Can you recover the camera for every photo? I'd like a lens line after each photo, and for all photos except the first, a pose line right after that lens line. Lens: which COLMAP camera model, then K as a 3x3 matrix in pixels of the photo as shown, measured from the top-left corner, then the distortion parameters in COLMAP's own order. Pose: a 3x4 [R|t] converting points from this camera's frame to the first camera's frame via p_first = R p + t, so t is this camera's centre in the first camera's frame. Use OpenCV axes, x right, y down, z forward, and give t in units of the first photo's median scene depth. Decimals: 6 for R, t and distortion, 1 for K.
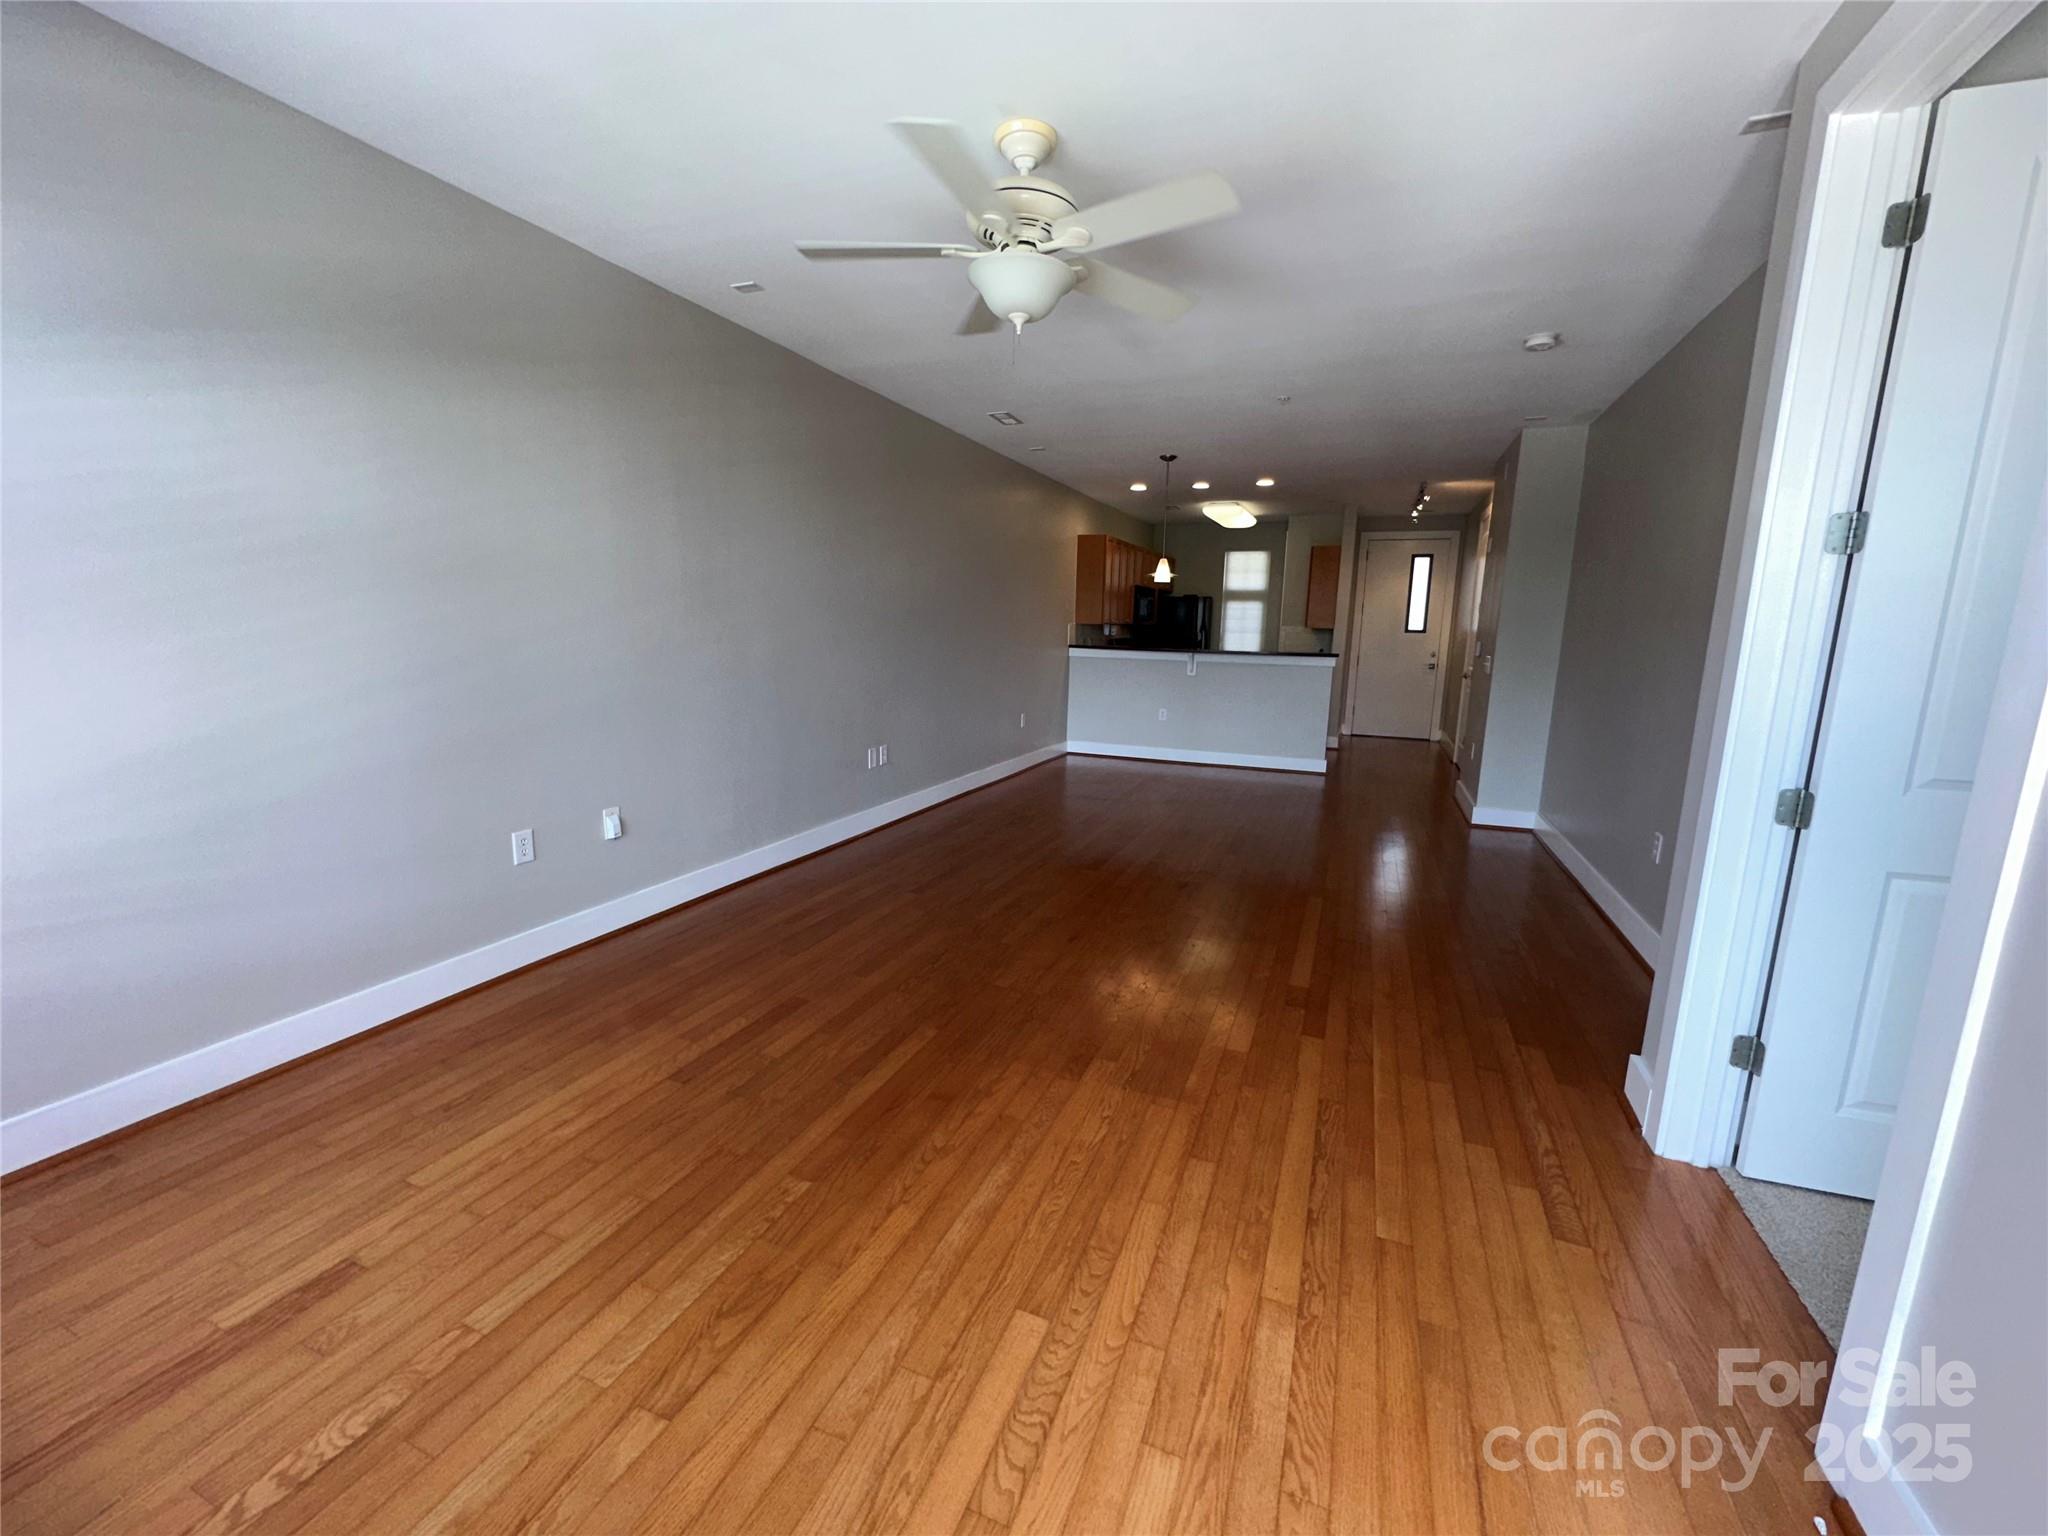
lens RADIAL K [[812.8, 0, 1024.0], [0, 812.8, 768.0], [0, 0, 1]] dist [0.000471, 0.000007]
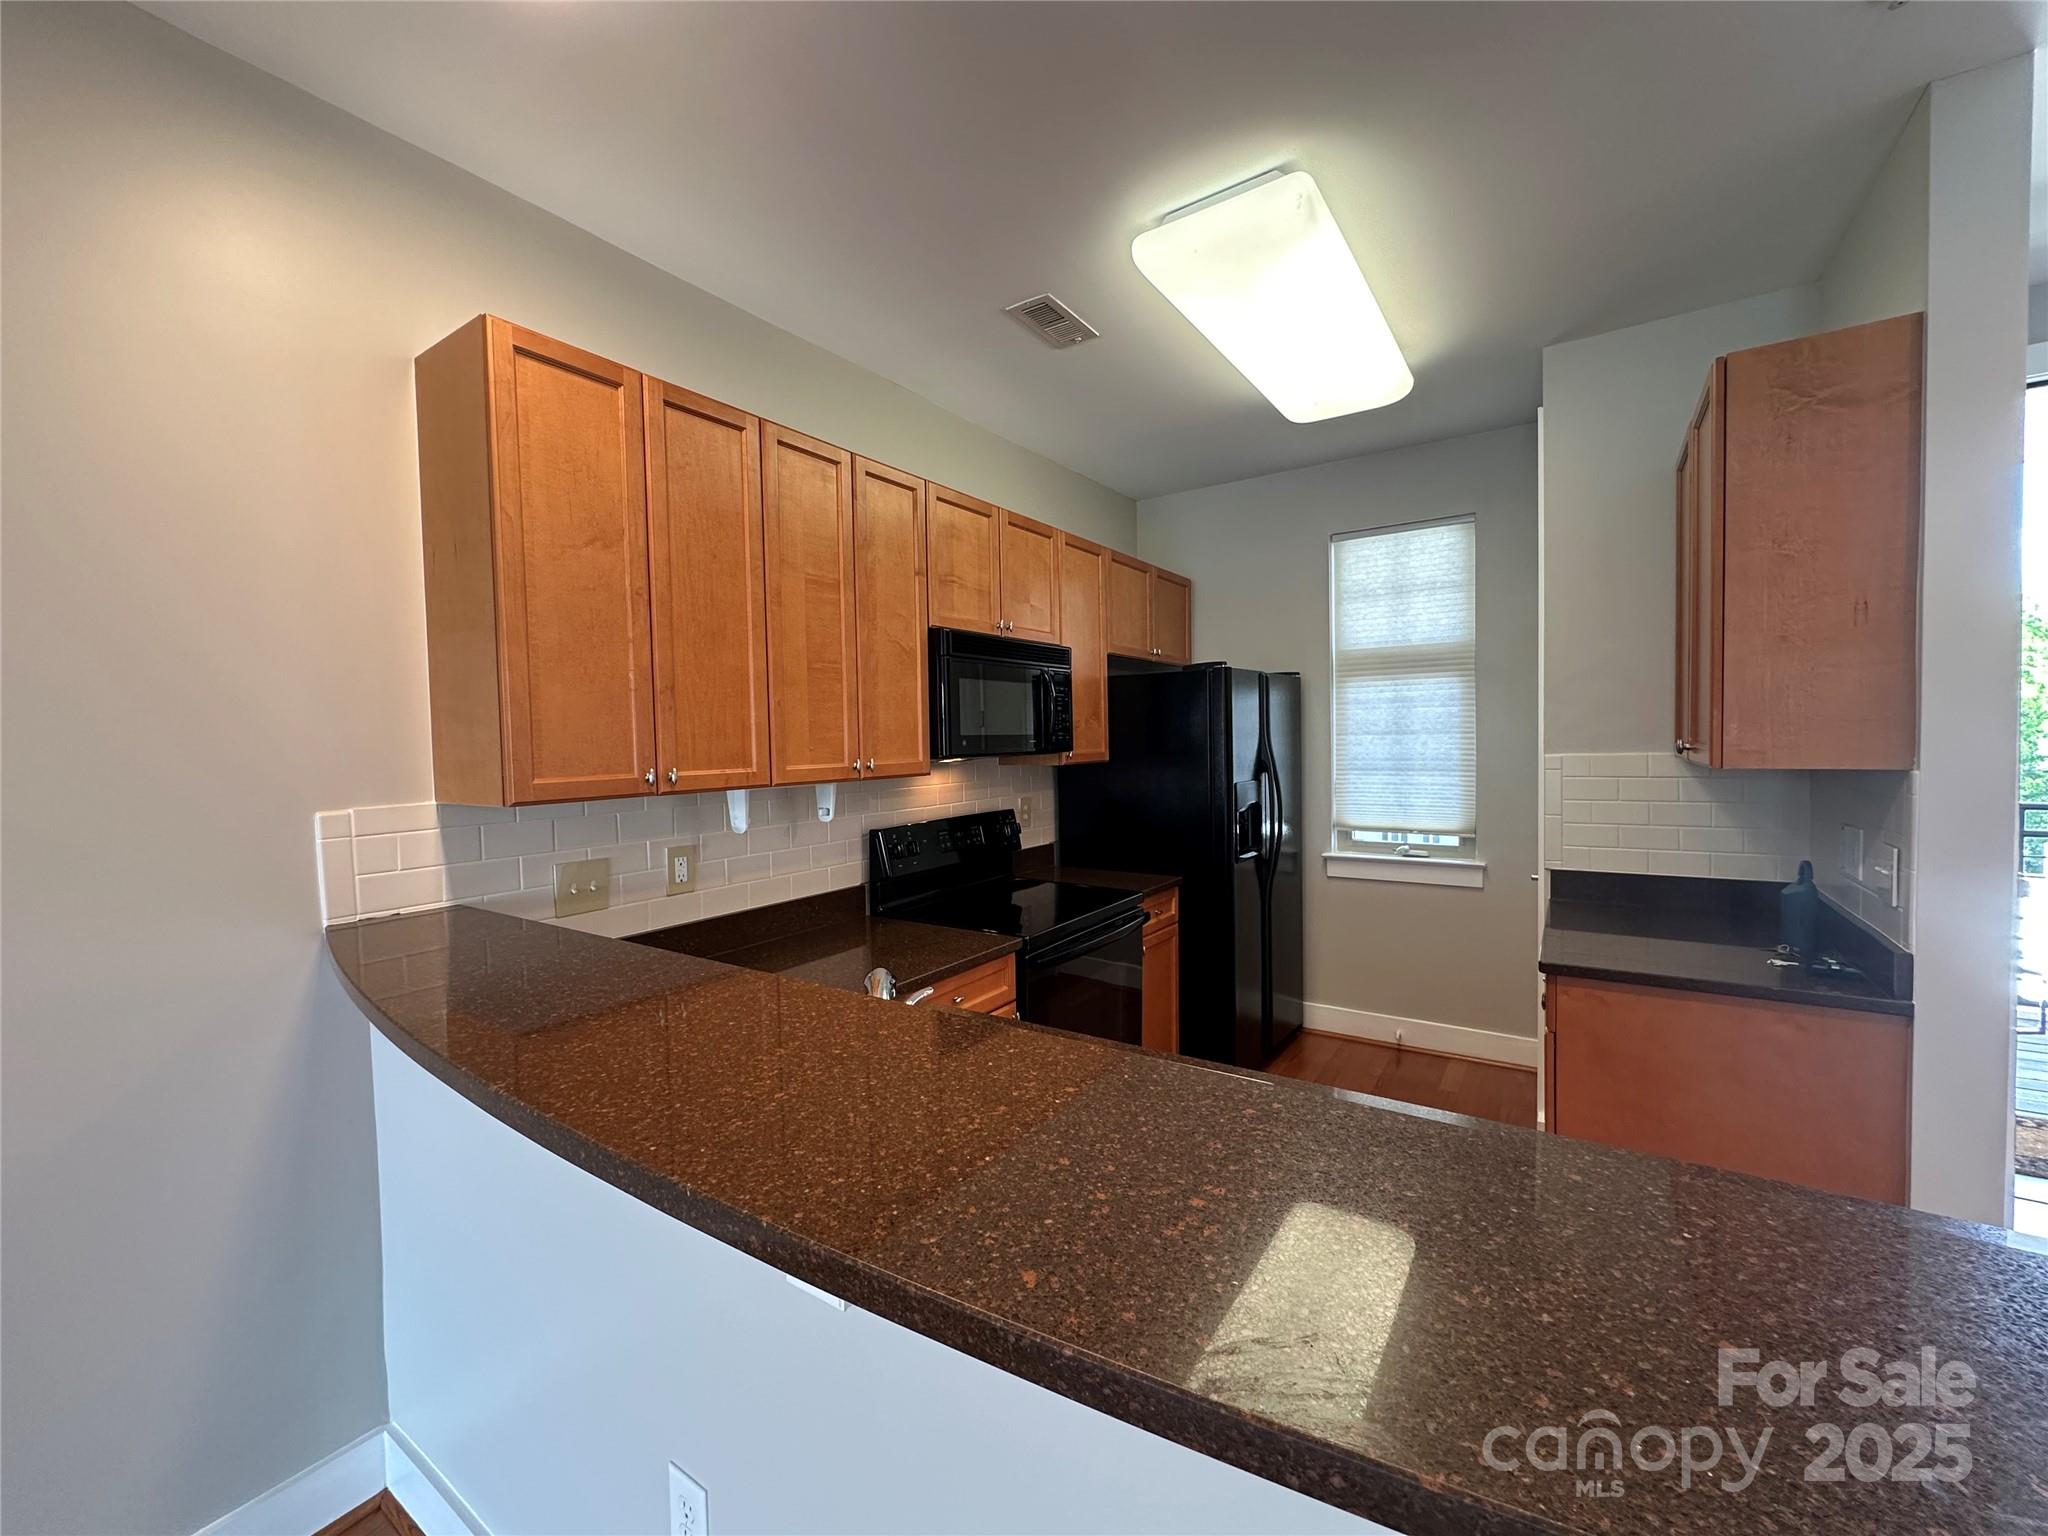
lens RADIAL K [[812.8, 0, 1024.0], [0, 812.8, 768.0], [0, 0, 1]] dist [0.000471, 0.000007]
pose [[0.980743, -0.026230, -0.193535, 0.187206], [-0.003729, 0.988244, -0.152837, -0.120199], [0.195269, 0.150615, 0.969116, 0.665266]]
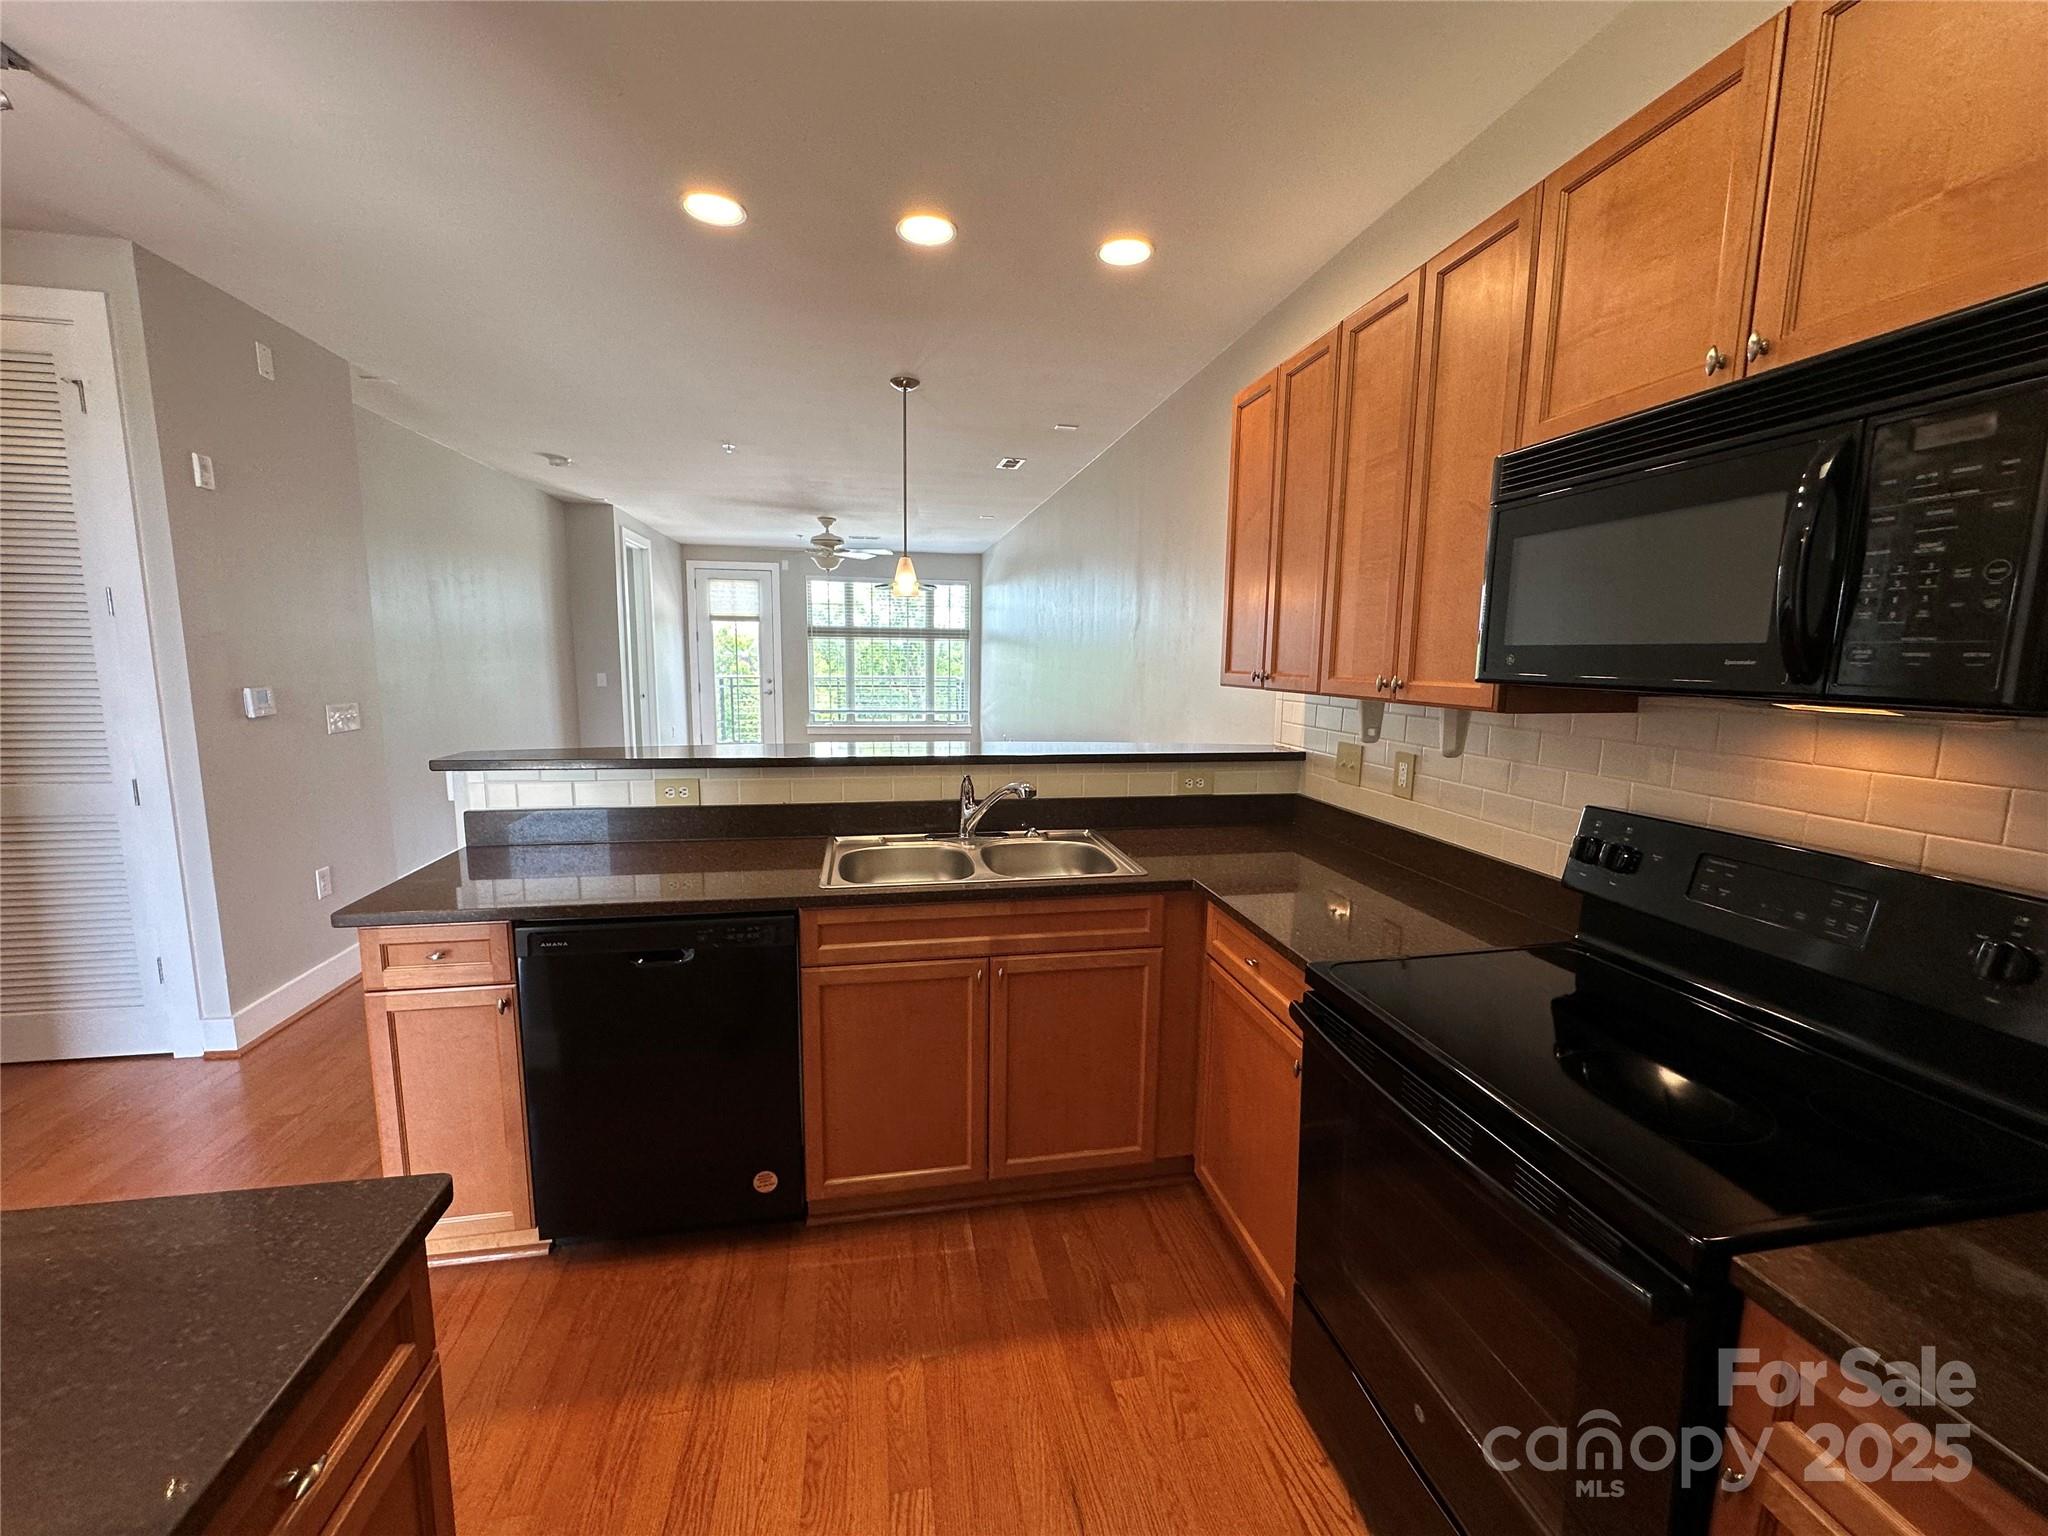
lens RADIAL K [[812.8, 0, 1024.0], [0, 812.8, 768.0], [0, 0, 1]] dist [0.000471, 0.000007]
pose [[-0.834311, 0.051777, -0.548858, 0.299163], [-0.119465, 0.954944, 0.271682, -0.198961], [0.538195, 0.292236, -0.790534, 1.106090]]
